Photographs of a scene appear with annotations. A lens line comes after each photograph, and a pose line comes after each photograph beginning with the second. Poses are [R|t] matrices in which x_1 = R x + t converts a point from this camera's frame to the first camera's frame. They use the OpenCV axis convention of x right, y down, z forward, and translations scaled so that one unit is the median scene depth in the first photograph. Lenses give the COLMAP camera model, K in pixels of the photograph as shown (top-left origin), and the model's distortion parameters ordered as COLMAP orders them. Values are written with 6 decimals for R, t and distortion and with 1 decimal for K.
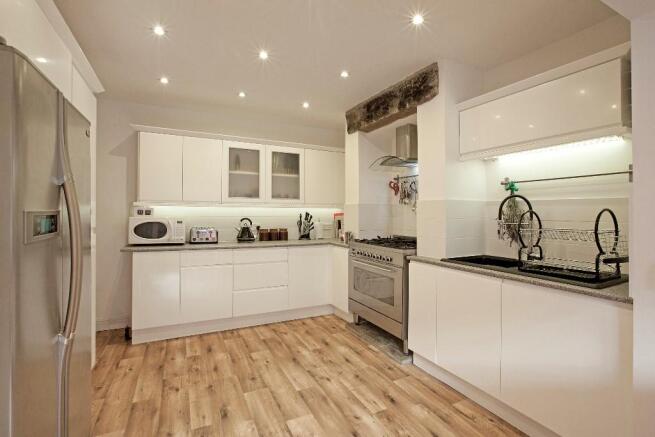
lens RADIAL K [[311.9, 0, 339.2], [0, 311.9, 211.8], [0, 0, 1]] dist [-0.022306, 0.007246]
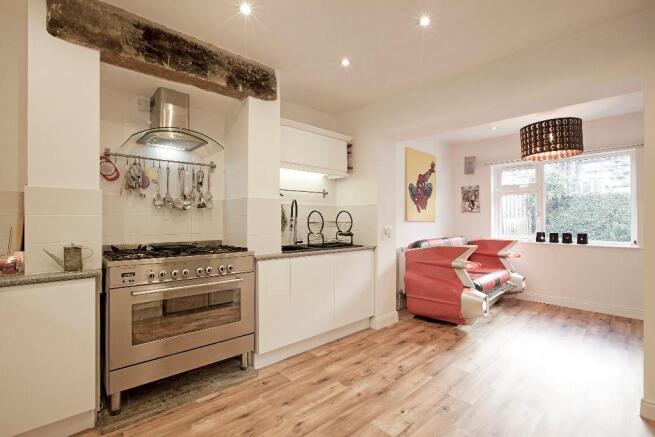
lens RADIAL K [[311.9, 0, 318.2], [0, 311.9, 209.2], [0, 0, 1]] dist [-0.022306, 0.007246]
pose [[-0.240259, 0.018378, 0.970535, -0.710144], [-0.002868, 0.999803, -0.019642, 0.010582], [-0.970705, -0.007503, -0.240159, 1.069753]]
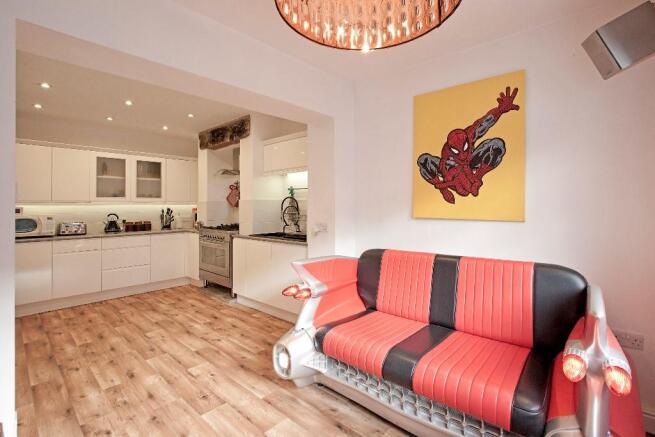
lens RADIAL K [[311.9, 0, 329.5], [0, 311.9, 199.1], [0, 0, 1]] dist [-0.022306, 0.007246]
pose [[0.943990, -0.008224, 0.329871, 0.124067], [0.013872, 0.999795, -0.014772, -0.007786], [-0.329681, 0.018521, 0.943911, -0.502307]]
